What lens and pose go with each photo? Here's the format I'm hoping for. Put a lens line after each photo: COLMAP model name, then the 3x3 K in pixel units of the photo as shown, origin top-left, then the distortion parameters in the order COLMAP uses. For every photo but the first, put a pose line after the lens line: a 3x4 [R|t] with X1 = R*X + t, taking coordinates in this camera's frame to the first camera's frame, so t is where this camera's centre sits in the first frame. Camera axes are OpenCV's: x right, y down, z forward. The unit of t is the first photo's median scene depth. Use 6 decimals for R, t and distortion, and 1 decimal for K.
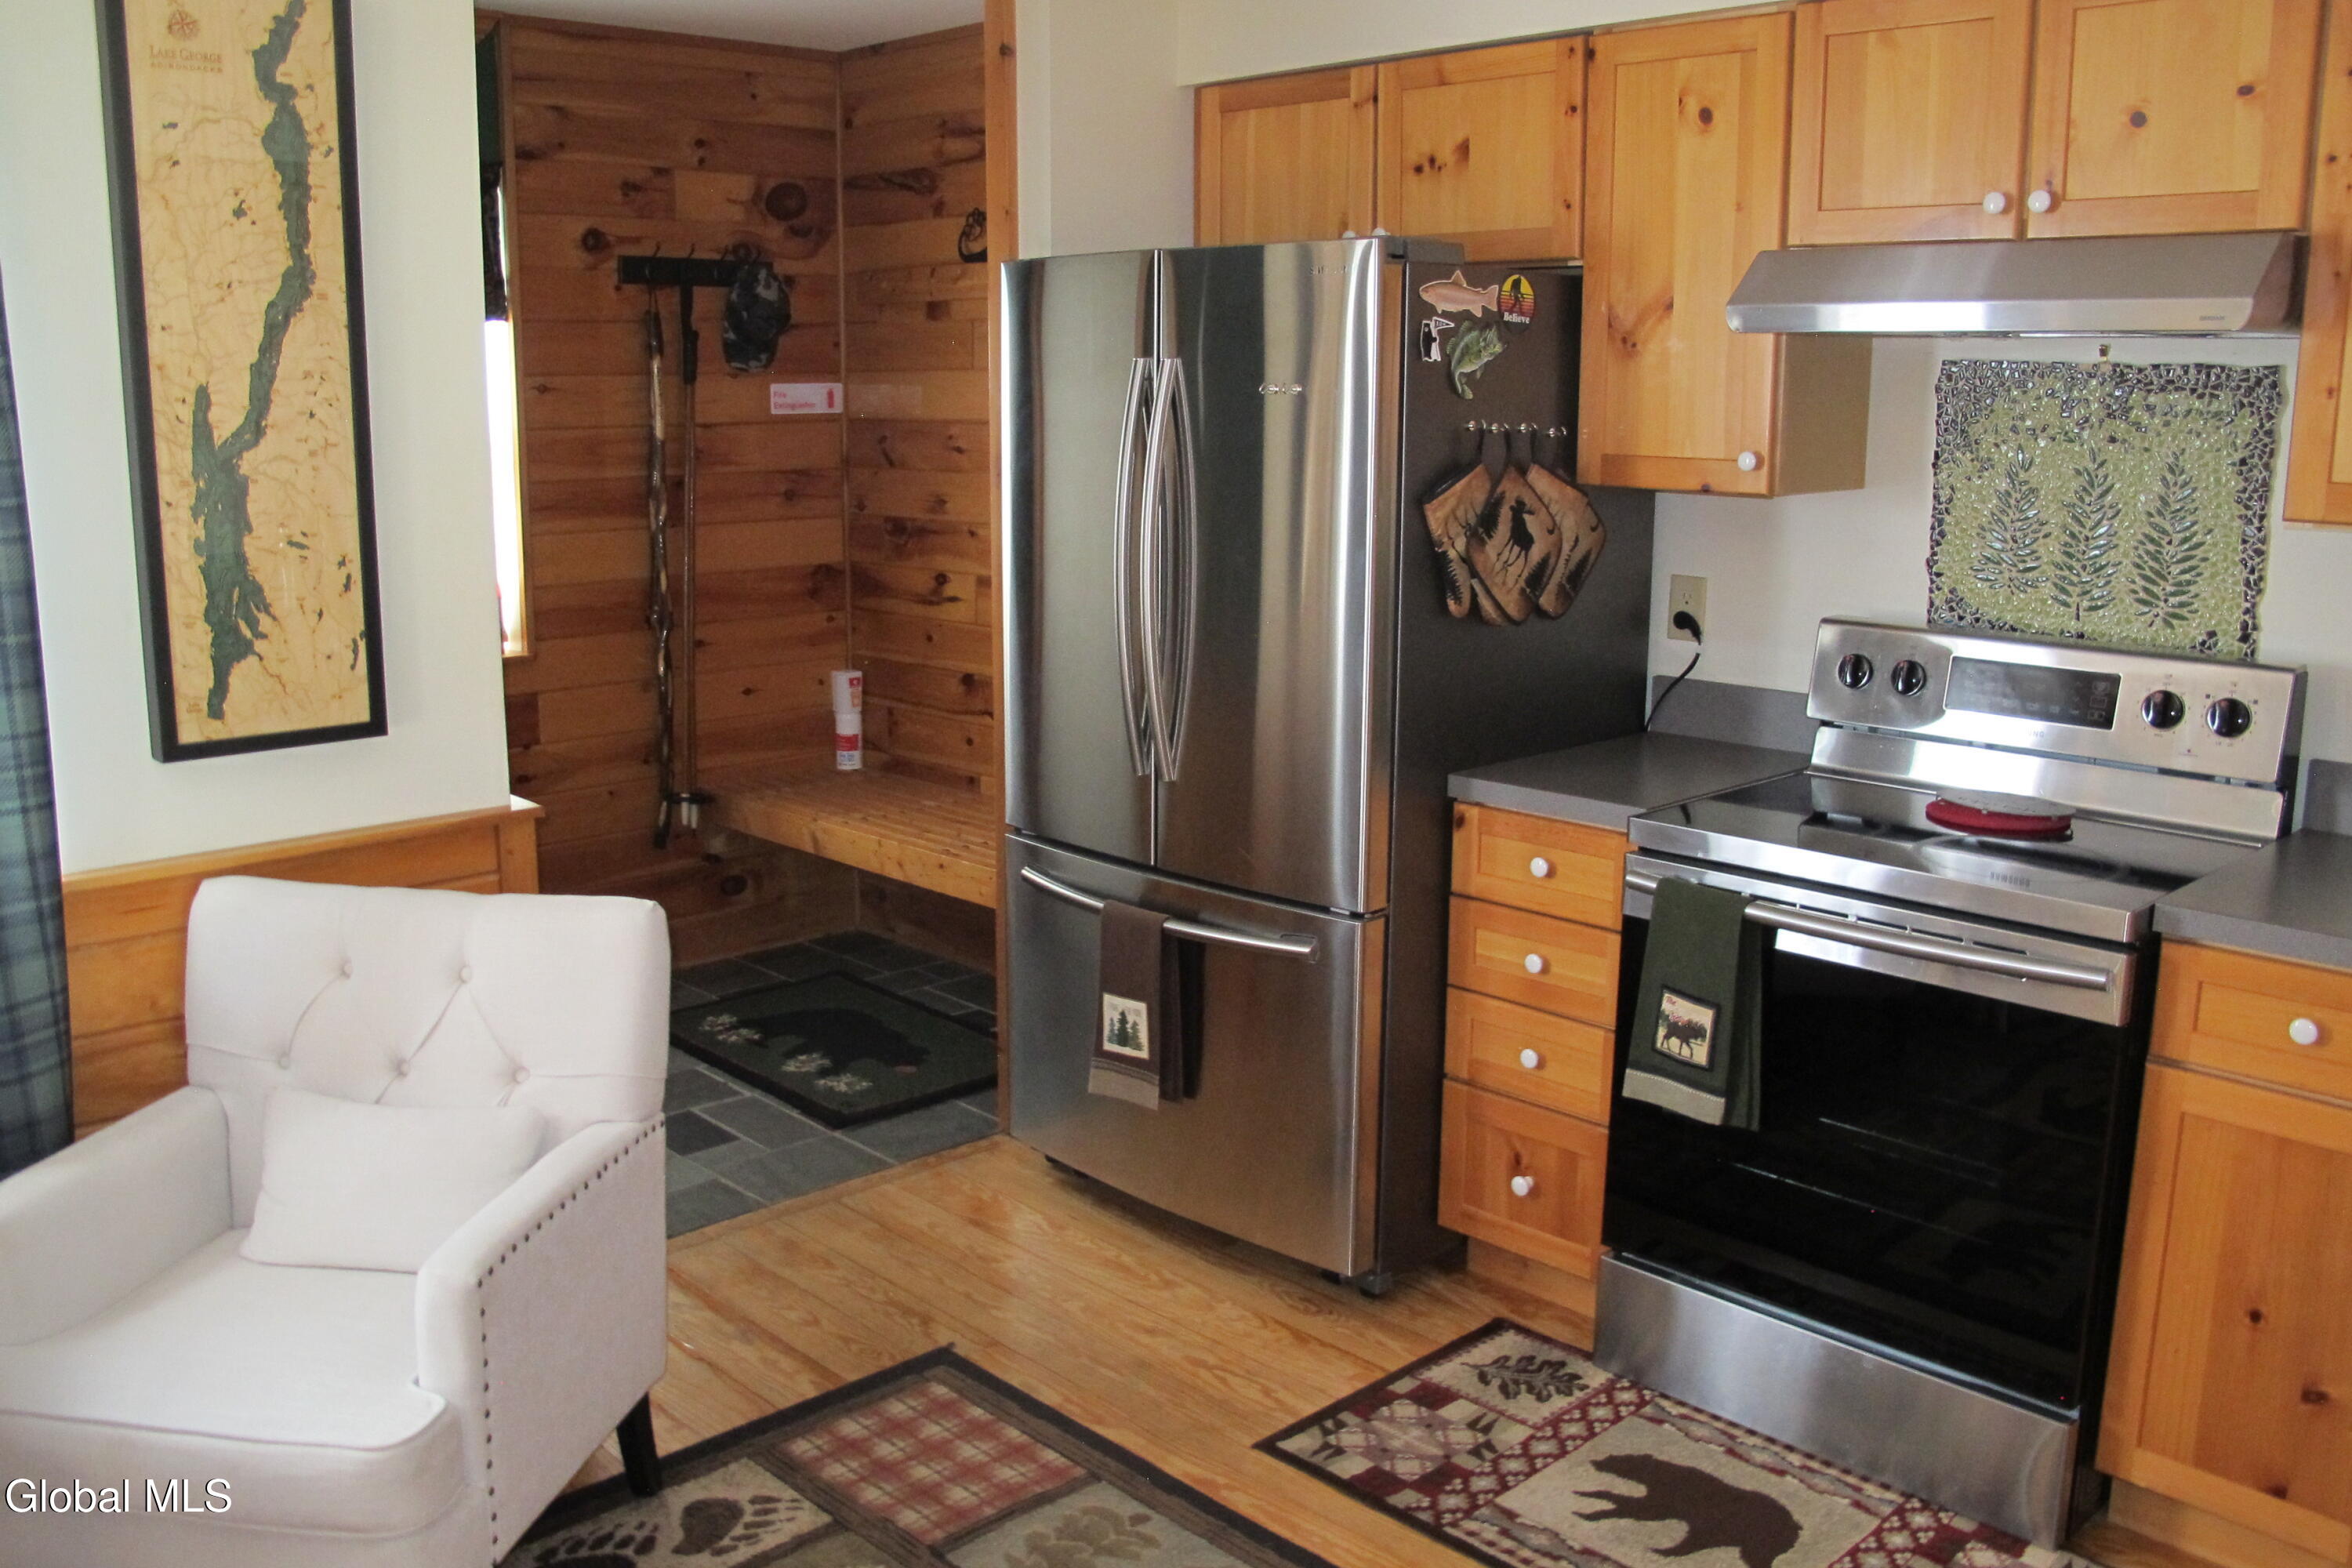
lens RADIAL K [[1983.2, 0, 1136.9], [0, 1983.2, 757.3], [0, 0, 1]] dist [-0.145167, 0.110264]
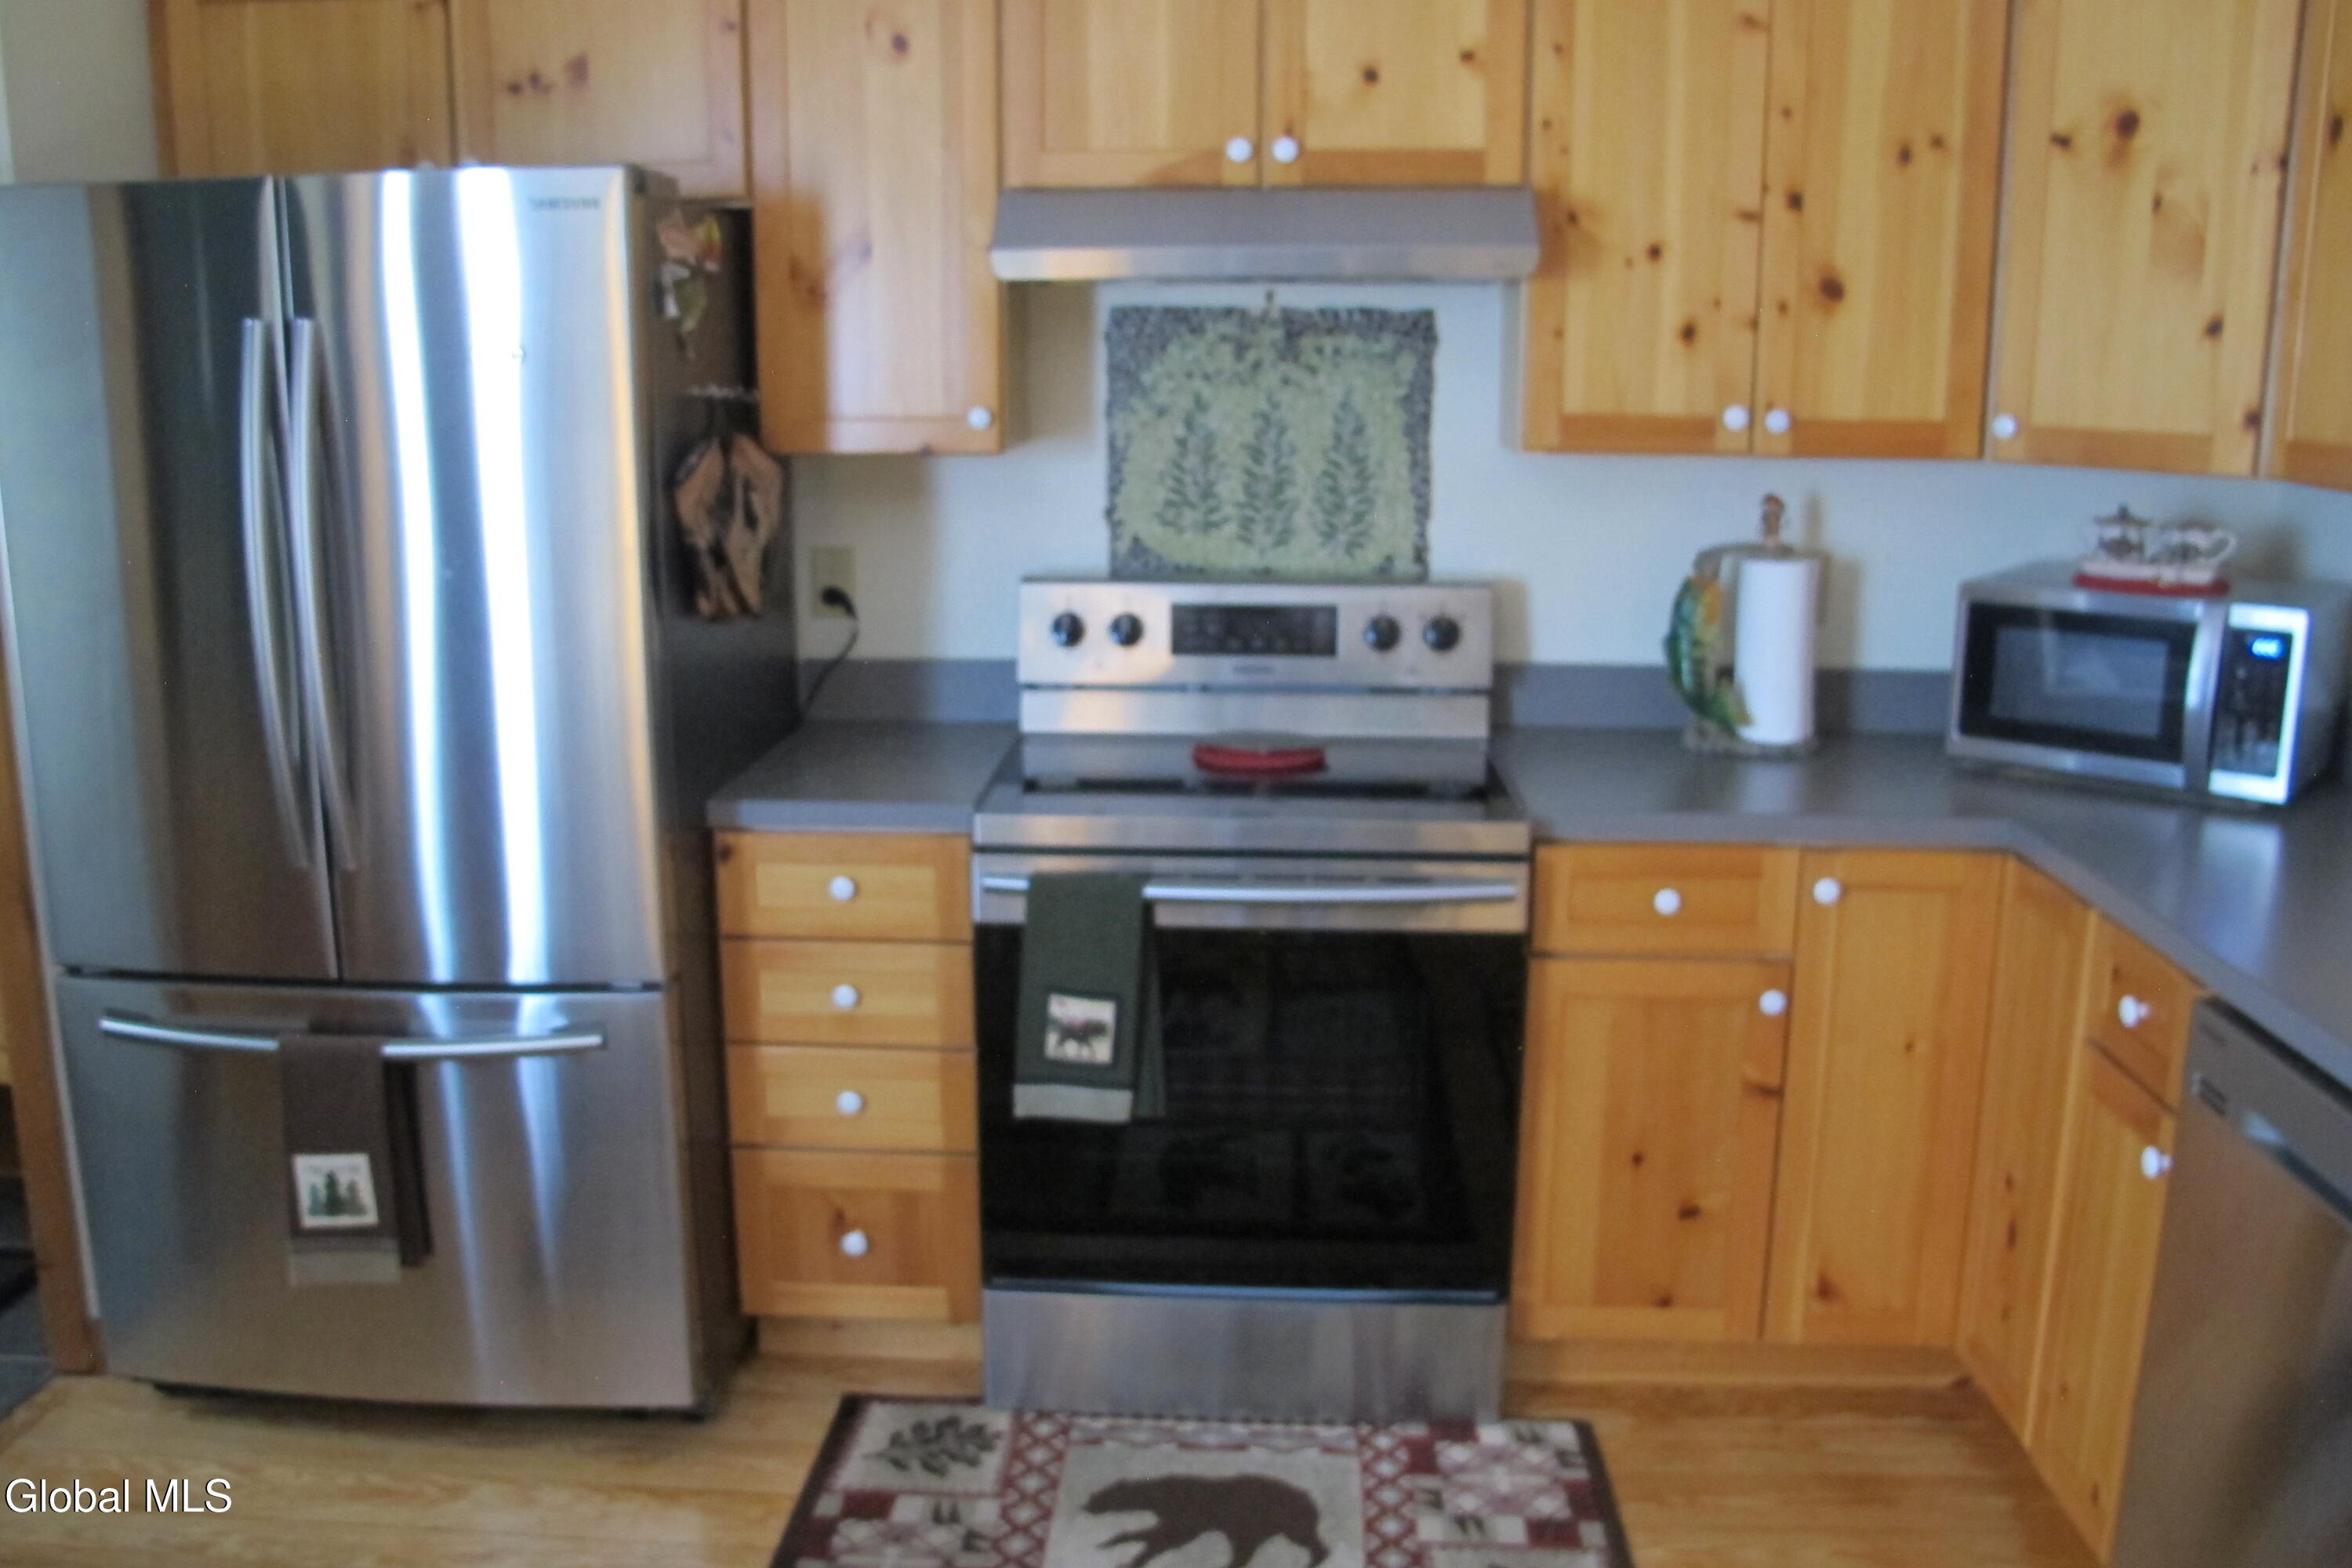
lens RADIAL K [[1983.2, 0, 1136.9], [0, 1983.2, 757.3], [0, 0, 1]] dist [-0.145167, 0.110264]
pose [[0.737221, -0.145229, 0.659859, -0.288474], [0.132863, 0.988718, 0.069168, -0.048508], [-0.662460, 0.036679, 0.748199, 0.259481]]
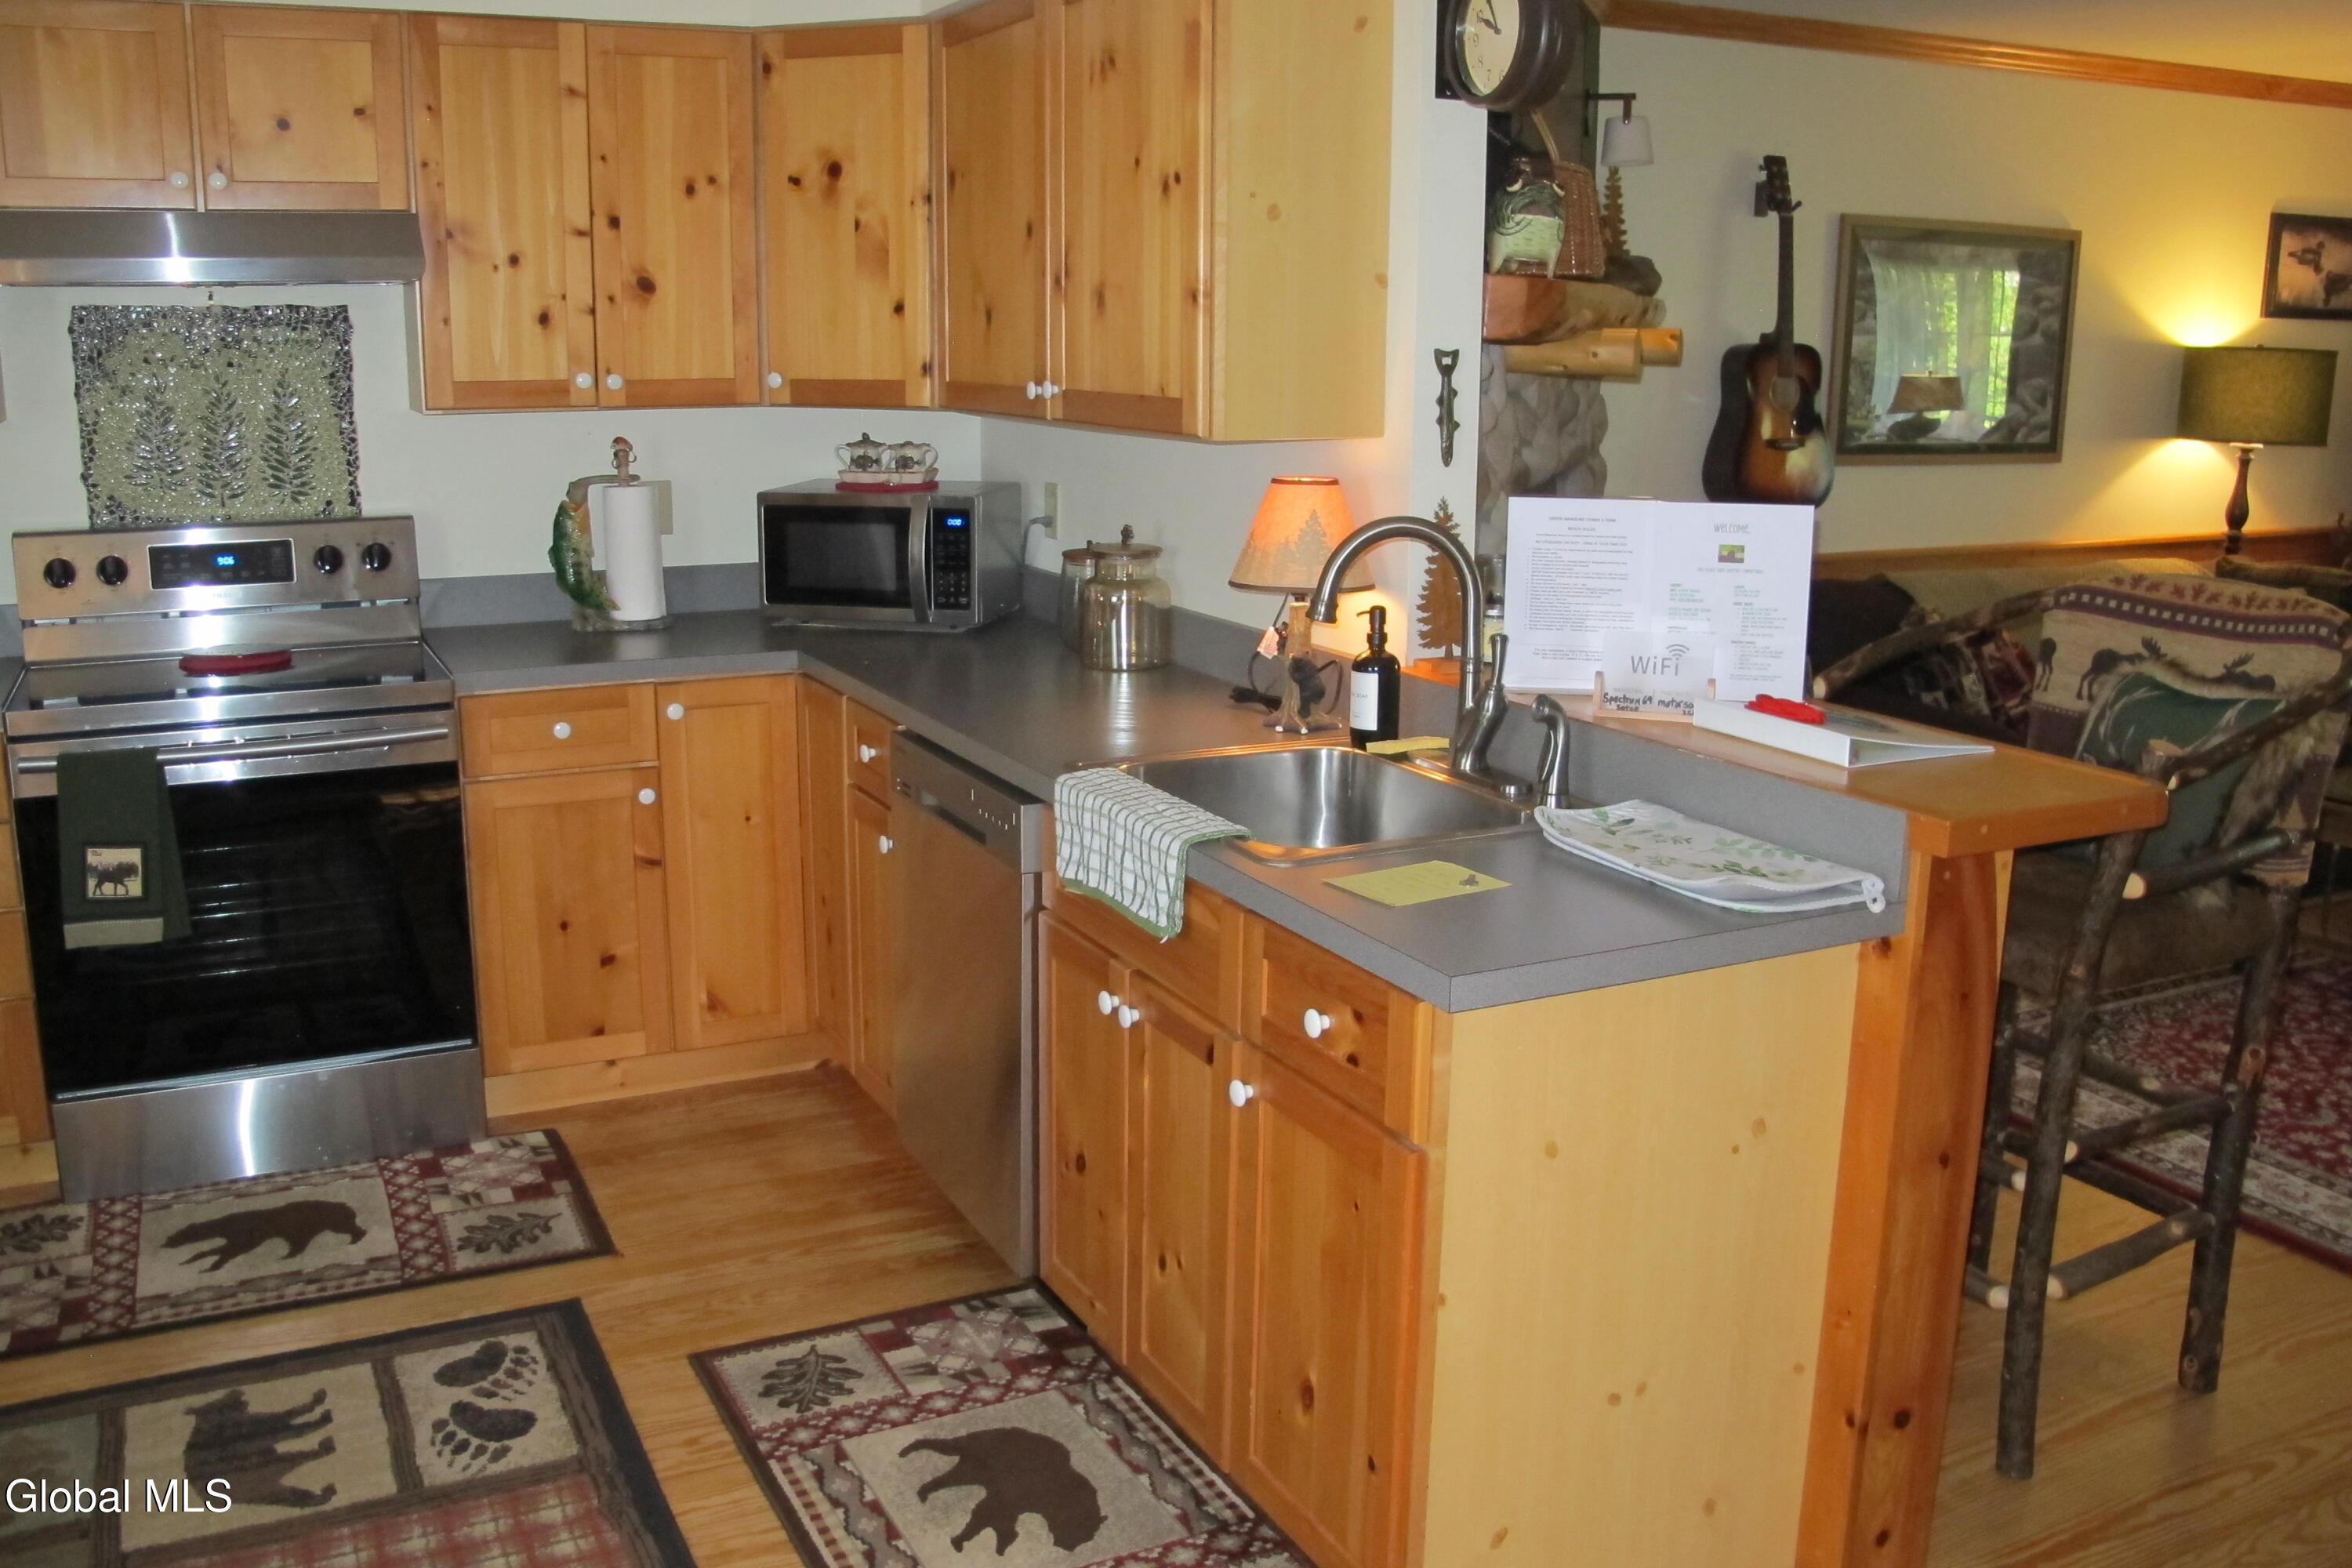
lens RADIAL K [[1983.2, 0, 1136.9], [0, 1983.2, 757.3], [0, 0, 1]] dist [-0.145167, 0.110264]
pose [[0.304408, -0.201980, 0.930881, -0.570532], [0.178131, 0.972091, 0.152671, 0.003581], [-0.935738, 0.119345, 0.331892, 0.025275]]
